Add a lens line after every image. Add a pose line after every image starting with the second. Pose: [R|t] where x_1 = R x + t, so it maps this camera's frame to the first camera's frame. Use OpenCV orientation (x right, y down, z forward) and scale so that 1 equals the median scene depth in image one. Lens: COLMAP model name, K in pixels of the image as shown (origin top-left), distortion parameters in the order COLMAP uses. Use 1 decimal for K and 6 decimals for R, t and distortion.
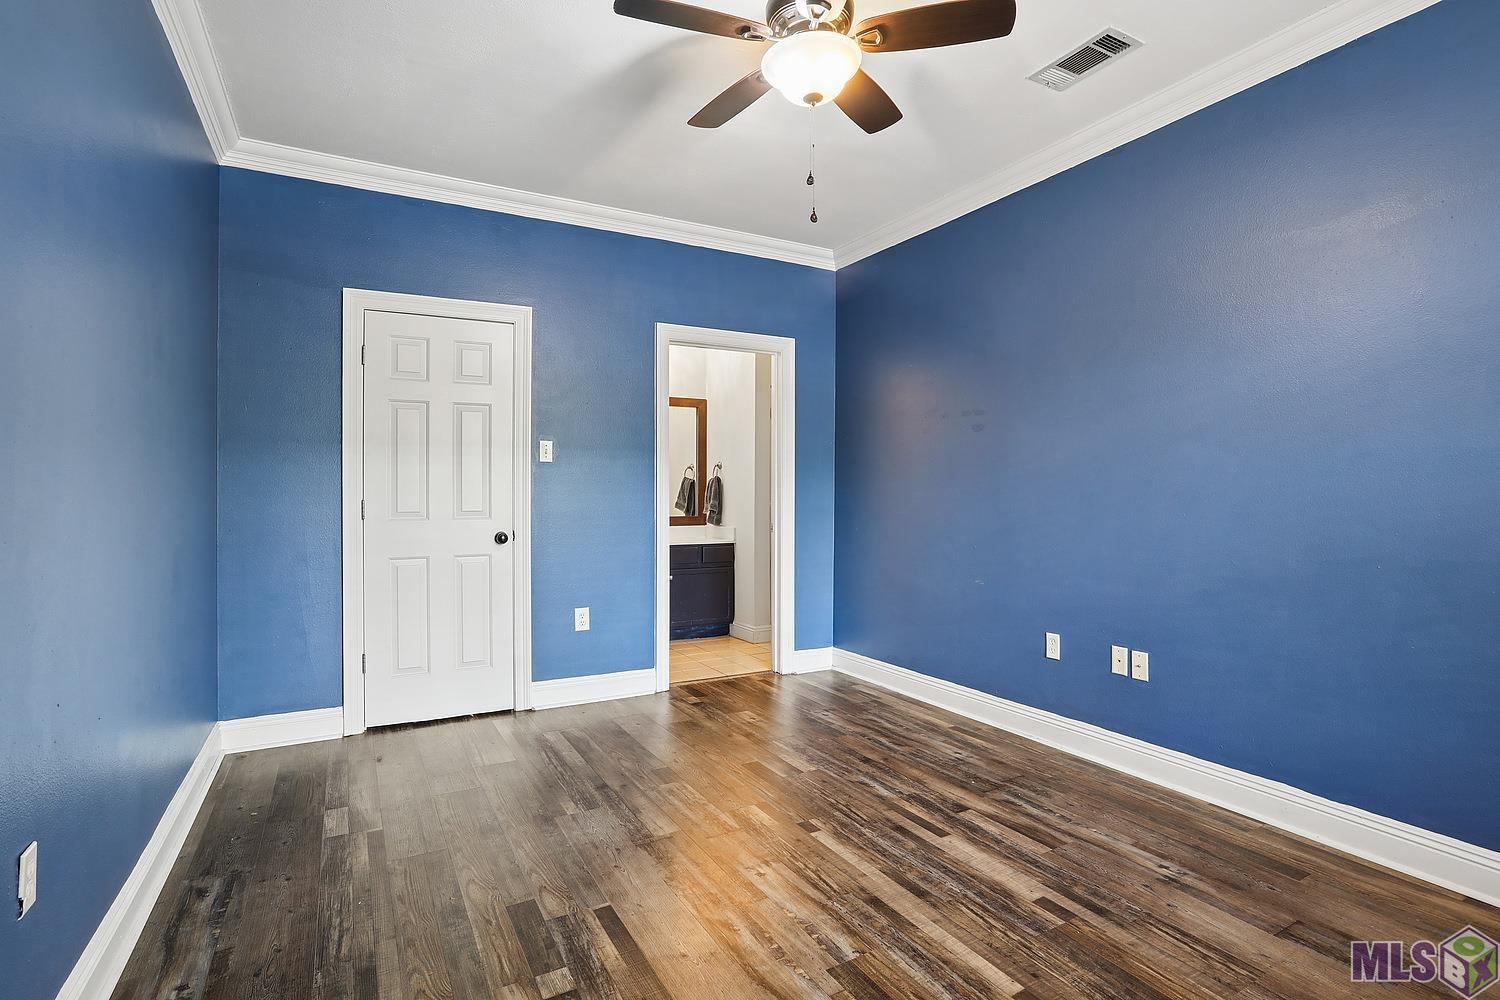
lens RADIAL K [[732.3, 0, 759.7], [0, 732.3, 477.5], [0, 0, 1]] dist [-0.097458, 0.045181]
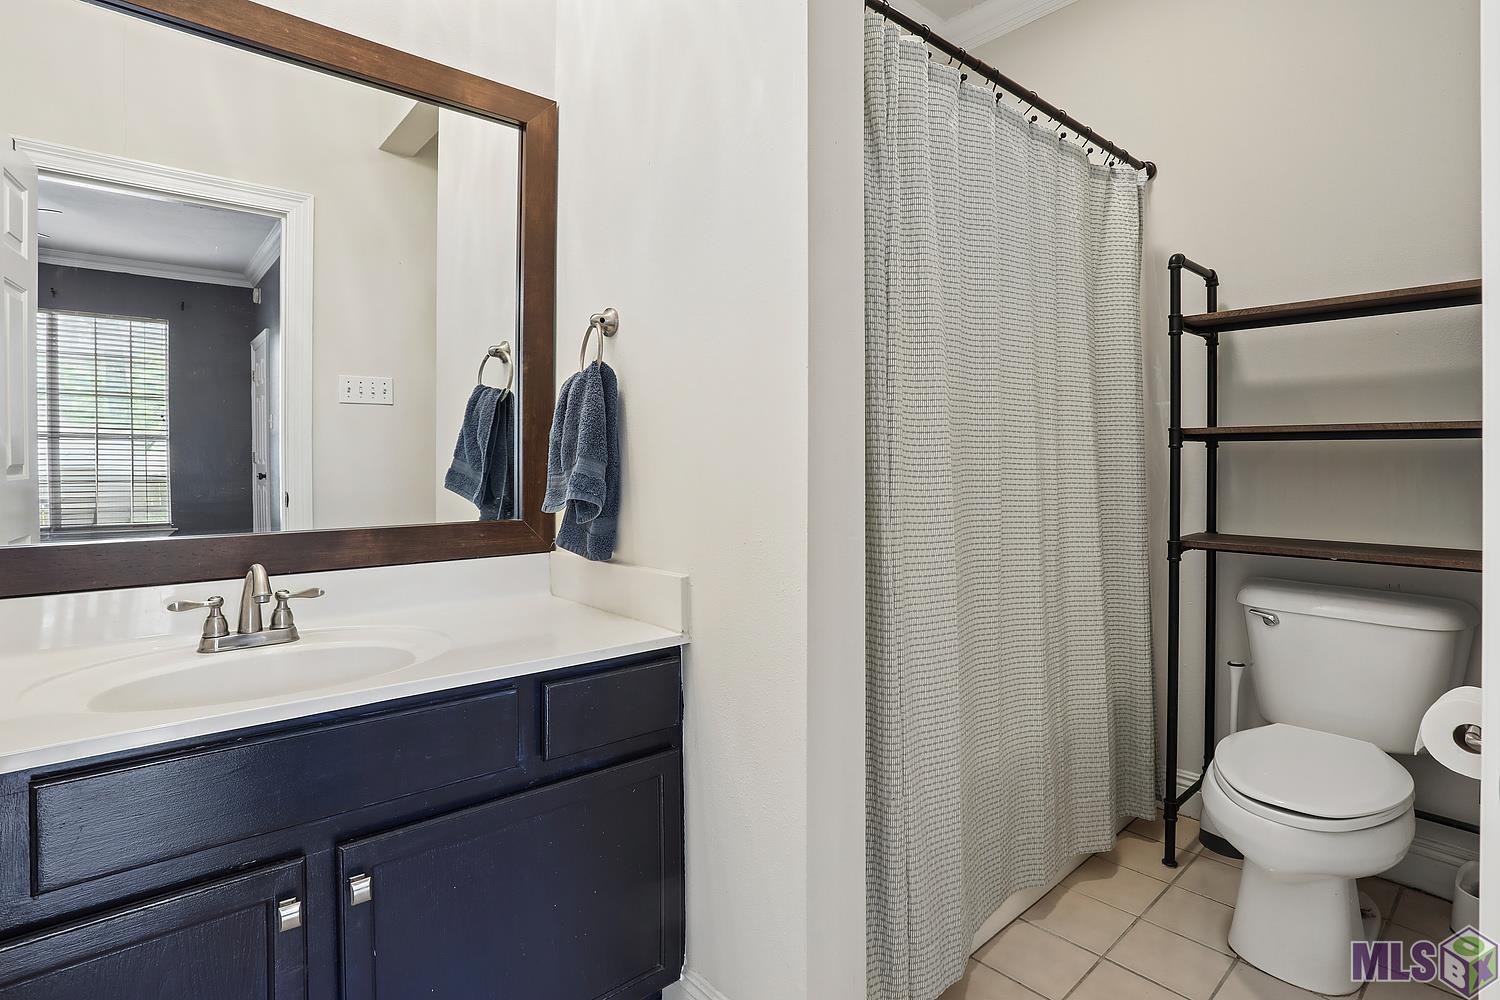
lens RADIAL K [[732.3, 0, 759.7], [0, 732.3, 477.5], [0, 0, 1]] dist [-0.097458, 0.045181]
pose [[0.977779, -0.000927, 0.209635, -0.056339], [-0.005892, 0.999474, 0.031900, 0.028728], [-0.209555, -0.032427, 0.977259, 0.741387]]
